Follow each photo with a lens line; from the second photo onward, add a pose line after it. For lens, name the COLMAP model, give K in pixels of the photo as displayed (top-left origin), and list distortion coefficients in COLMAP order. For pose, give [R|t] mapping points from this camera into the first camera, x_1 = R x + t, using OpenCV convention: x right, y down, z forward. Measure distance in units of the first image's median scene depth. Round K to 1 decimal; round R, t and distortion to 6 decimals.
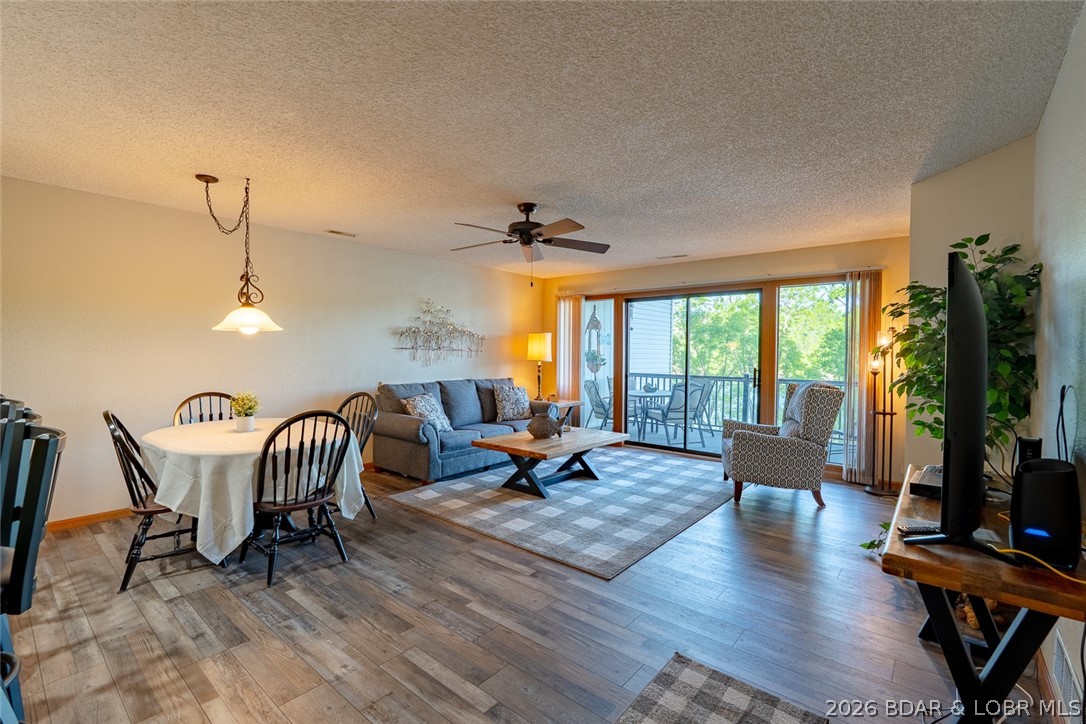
lens RADIAL K [[487.6, 0, 543.0], [0, 487.6, 362.0], [0, 0, 1]] dist [0.000598, 0.000405]
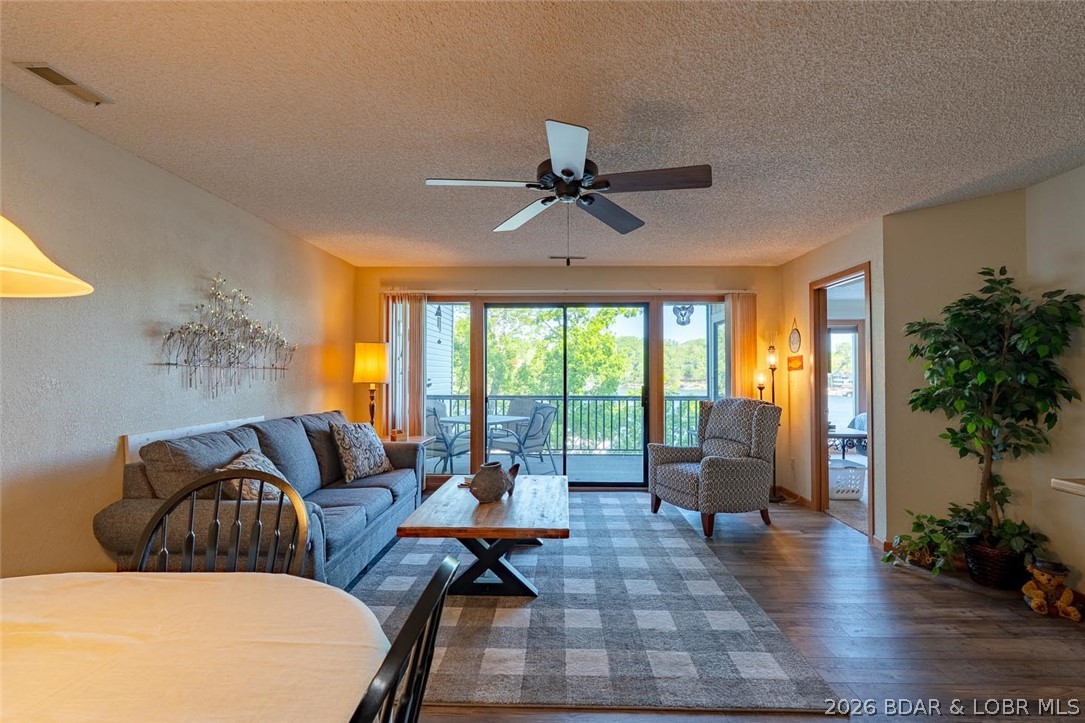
lens RADIAL K [[492.8, 0, 556.4], [0, 492.8, 363.1], [0, 0, 1]] dist [-0.000706, -0.000069]
pose [[0.777287, 0.005031, 0.629127, -0.539228], [0.016512, 0.999460, -0.028393, -0.014289], [-0.628930, 0.032458, 0.776784, 0.646562]]
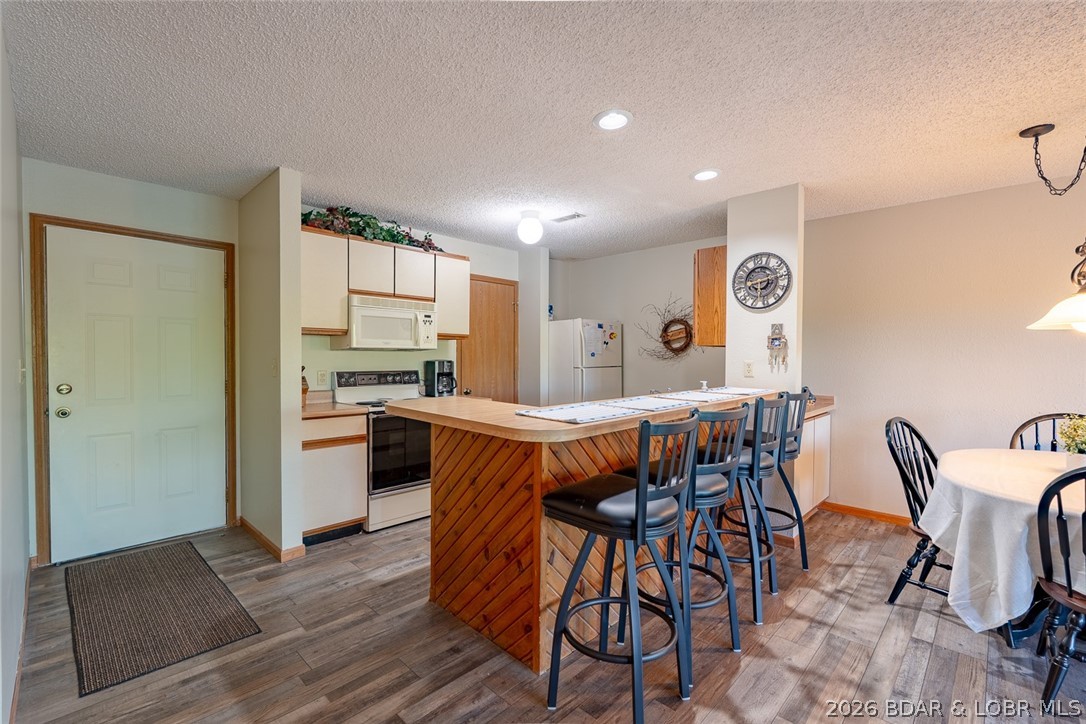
lens RADIAL K [[478.6, 0, 543.0], [0, 478.6, 362.0], [0, 0, 1]] dist [-0.000274, 0.000071]
pose [[-0.066823, 0.008073, -0.997732, 0.114924], [-0.024204, 0.999660, 0.009709, -0.004832], [0.997471, 0.024798, -0.066605, 0.304427]]
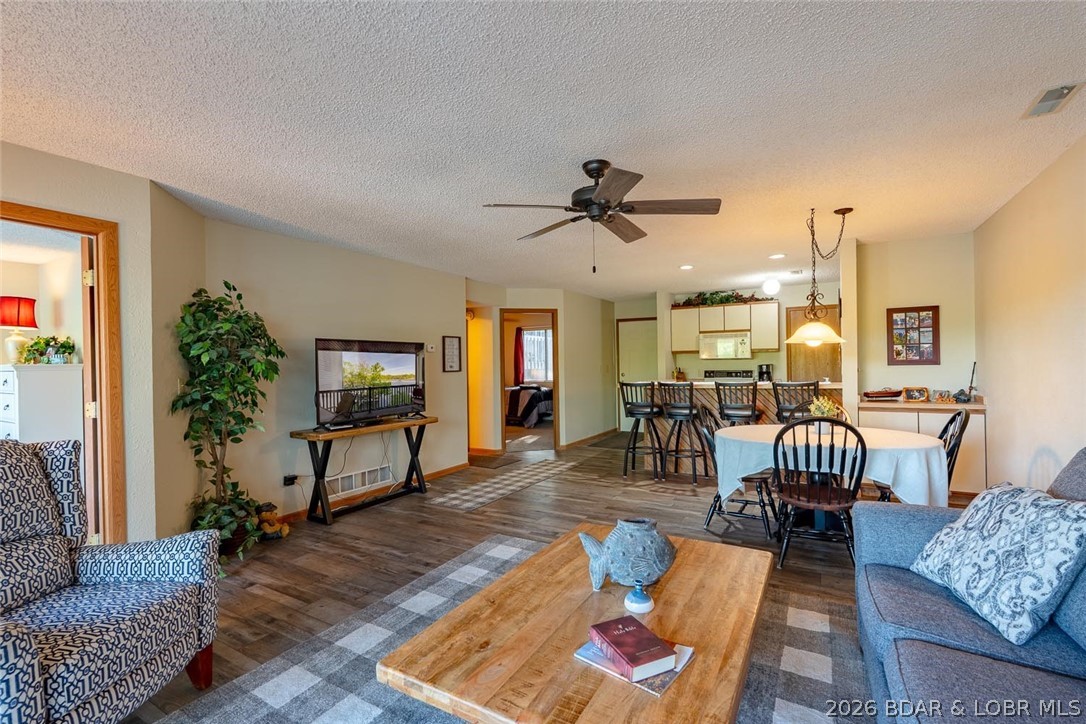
lens RADIAL K [[484.2, 0, 543.0], [0, 484.2, 362.0], [0, 0, 1]] dist [-0.001056, -0.000285]
pose [[-0.985141, 0.008684, -0.171530, 0.217521], [0.006258, 0.999873, 0.014677, -0.042804], [0.171636, 0.013385, -0.985070, 2.101125]]
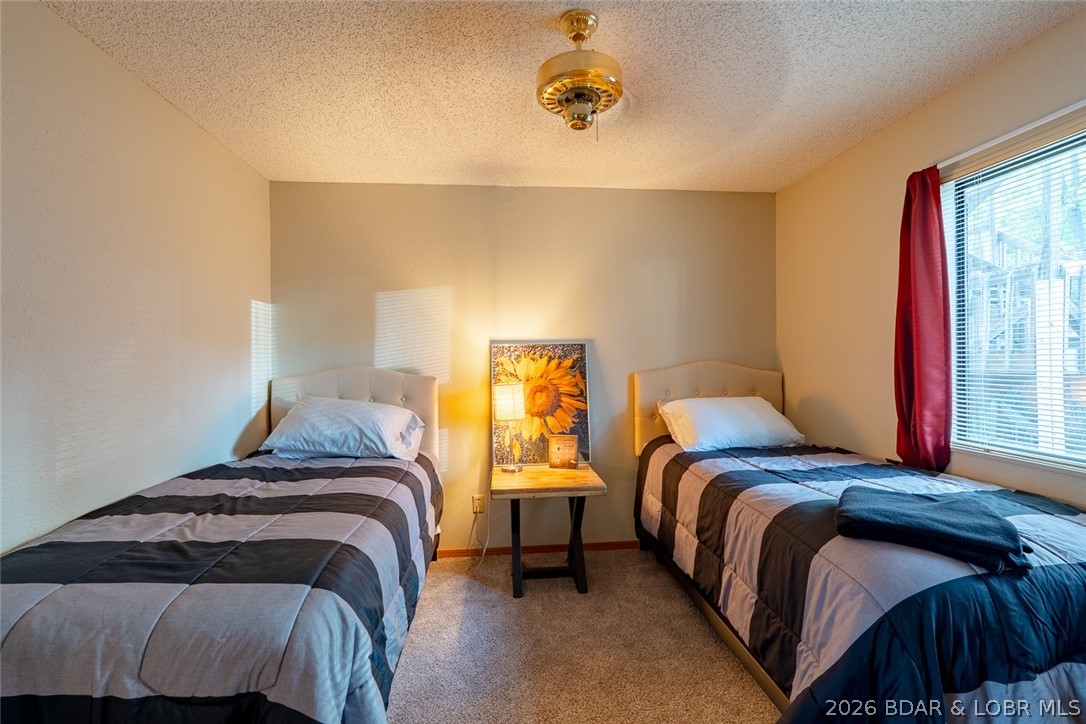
lens RADIAL K [[487.6, 0, 543.0], [0, 487.6, 362.0], [0, 0, 1]] dist [0.000598, 0.000405]
pose [[-0.716916, -0.003469, 0.697151, -0.312703], [0.017413, 0.999587, 0.022880, 0.007080], [-0.696942, 0.028542, -0.716559, -0.505691]]
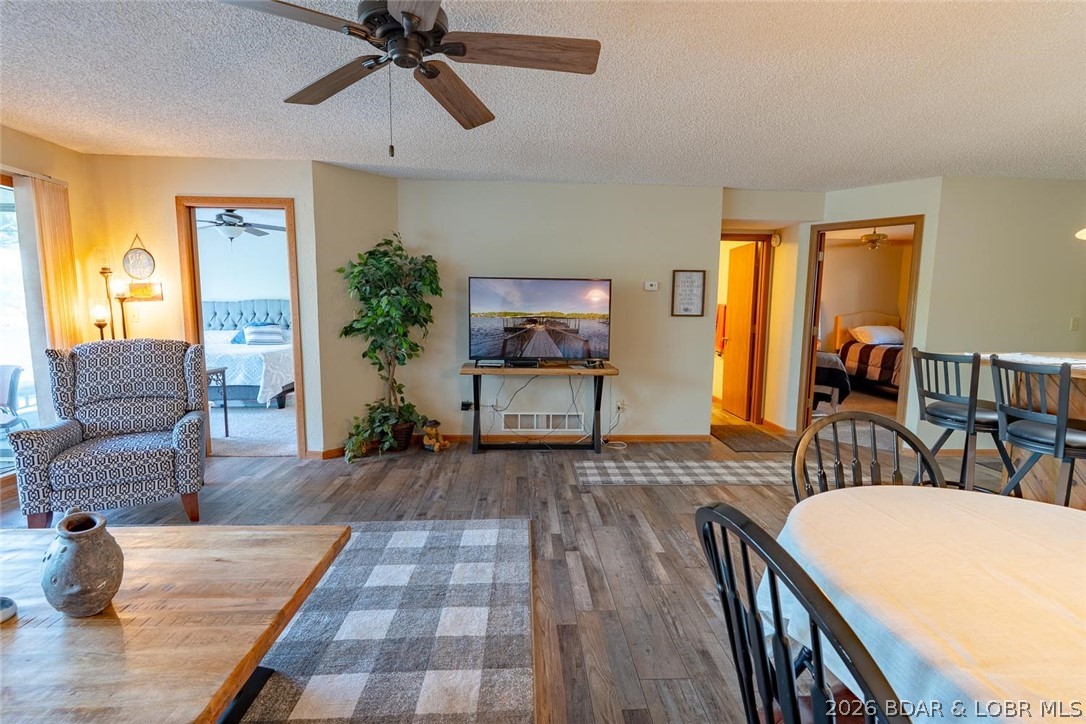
lens RADIAL K [[491.4, 0, 543.0], [0, 491.4, 362.0], [0, 0, 1]] dist [-0.000123, 0.000039]
pose [[-0.677793, -0.096103, 0.728945, -0.575833], [-0.001244, 0.991570, 0.129570, -0.034096], [-0.735251, 0.086915, -0.672199, 1.510920]]
